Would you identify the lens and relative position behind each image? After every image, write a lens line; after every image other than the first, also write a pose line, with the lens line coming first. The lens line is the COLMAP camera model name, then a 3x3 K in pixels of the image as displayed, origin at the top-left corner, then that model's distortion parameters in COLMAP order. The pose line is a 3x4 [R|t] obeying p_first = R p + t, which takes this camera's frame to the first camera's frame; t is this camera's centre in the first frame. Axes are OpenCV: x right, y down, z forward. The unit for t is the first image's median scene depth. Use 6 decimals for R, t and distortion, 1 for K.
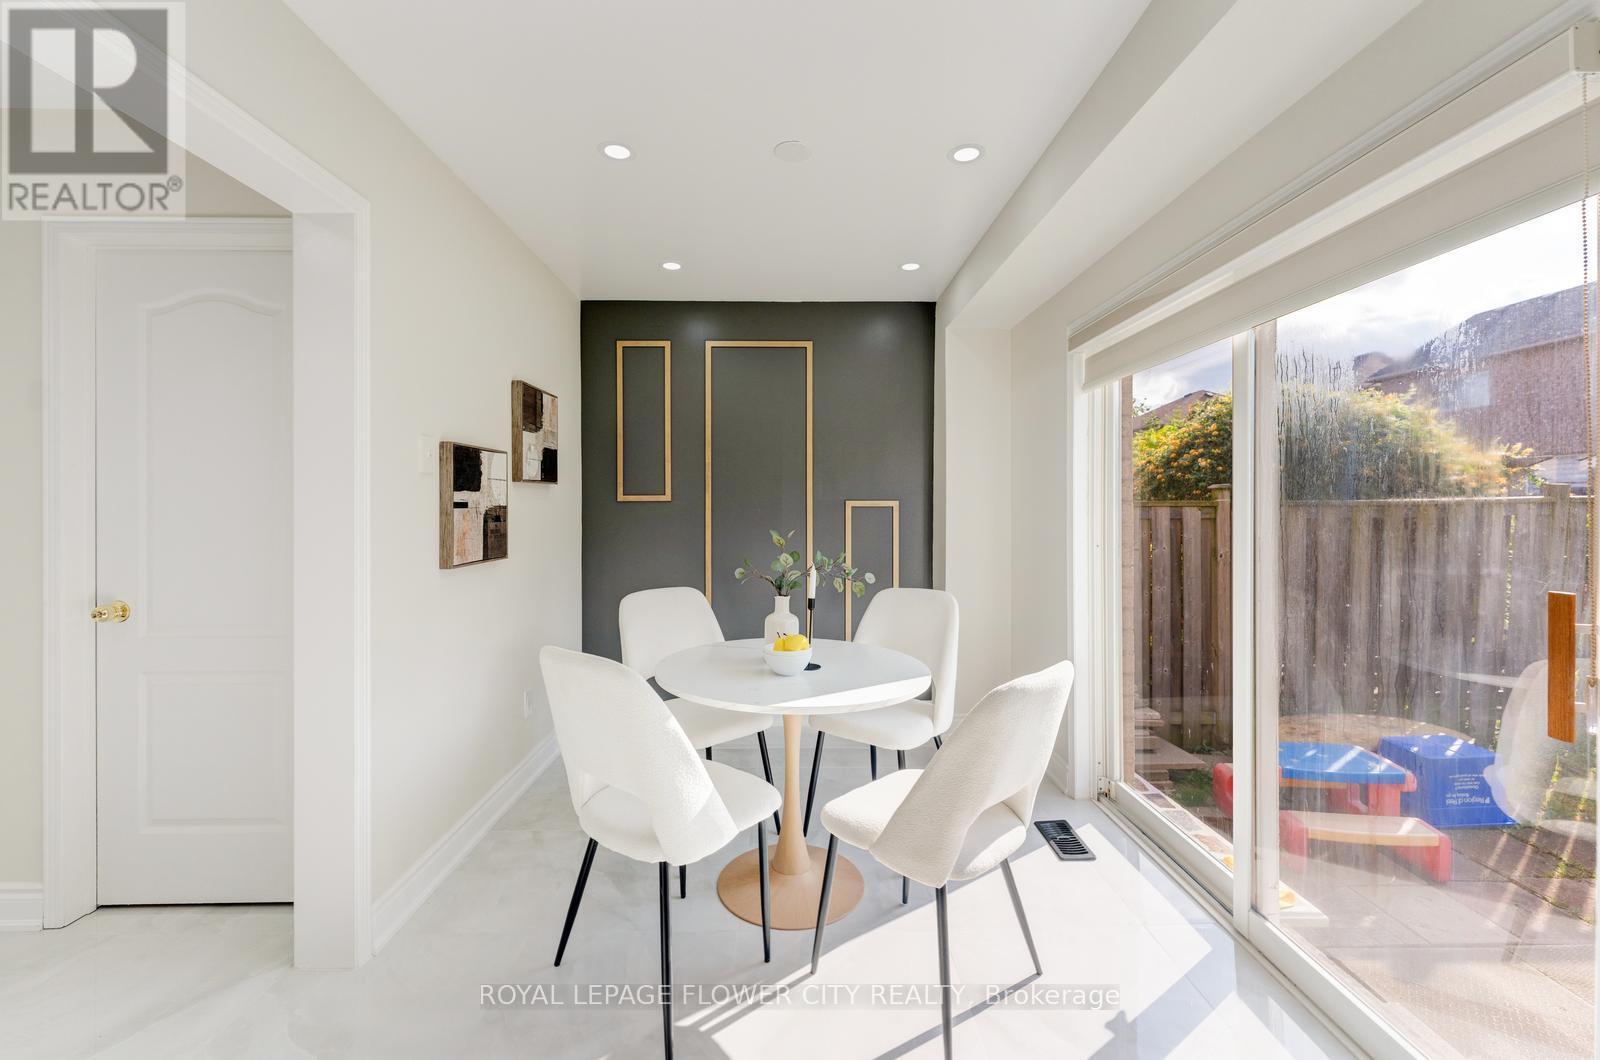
lens RADIAL K [[651.3, 0, 801.1], [0, 651.3, 497.2], [0, 0, 1]] dist [-0.000664, -0.000326]
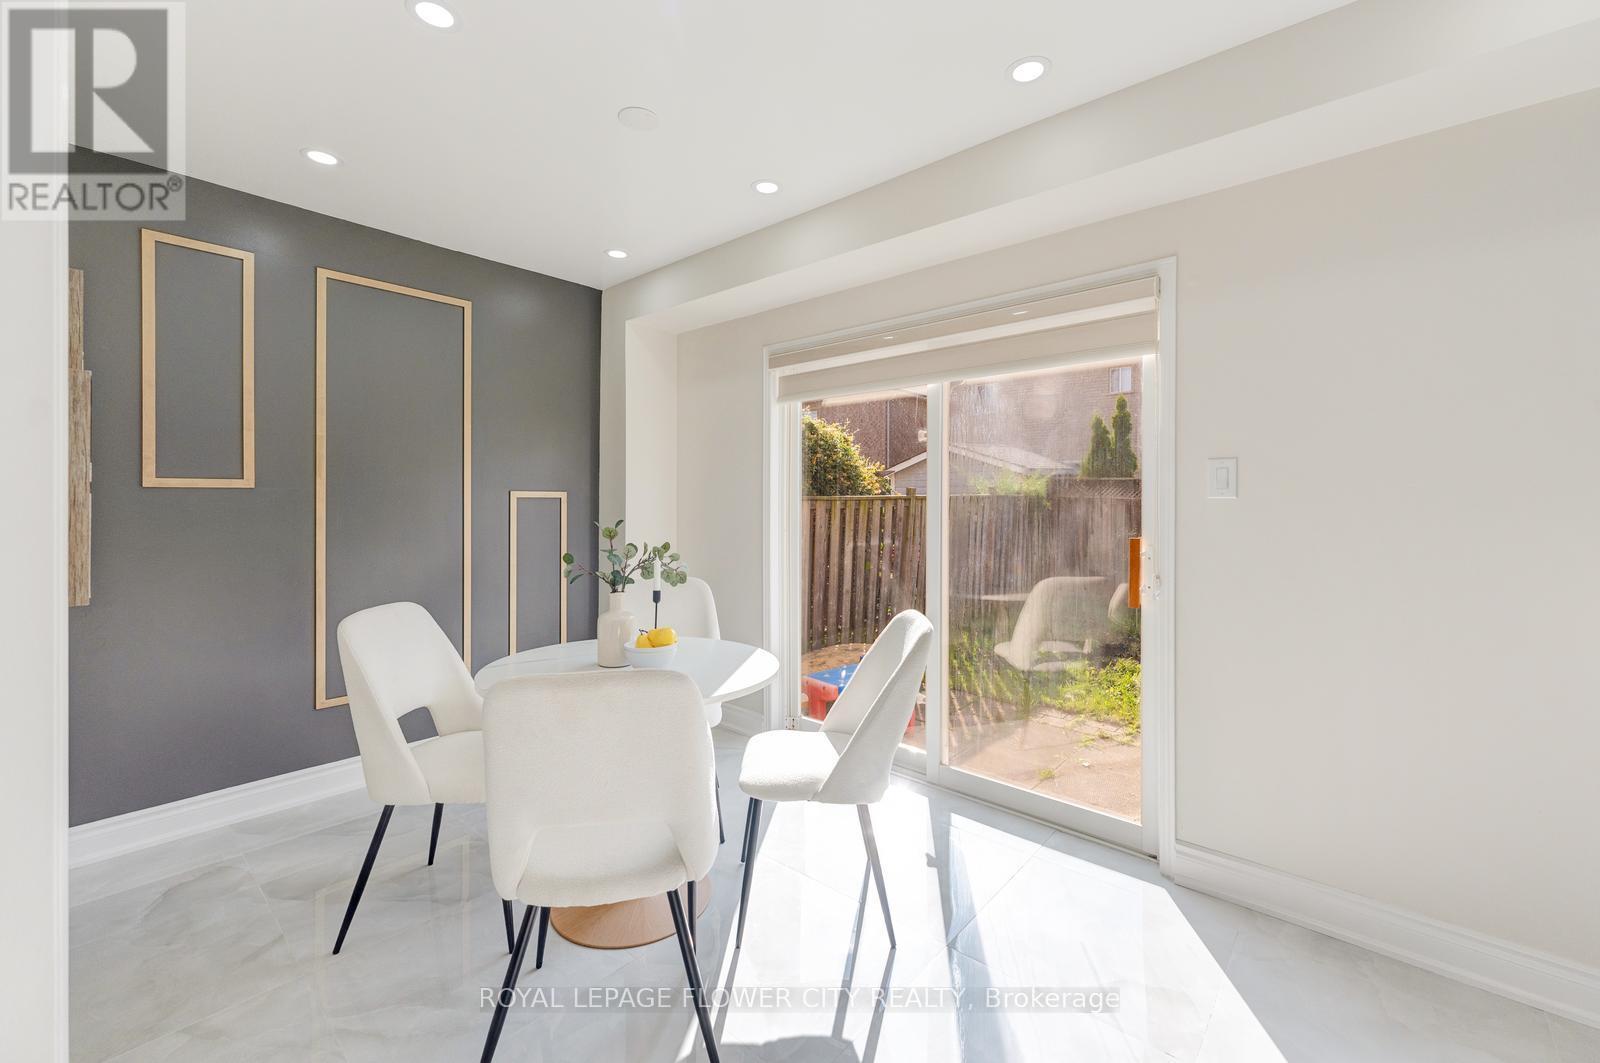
lens RADIAL K [[656.8, 0, 792.9], [0, 656.8, 492.8], [0, 0, 1]] dist [-0.000700, -0.000022]
pose [[0.663724, 0.013306, 0.747859, -0.343718], [-0.012958, 0.999896, -0.006290, 0.008100], [-0.747865, -0.005516, 0.663827, 0.121782]]
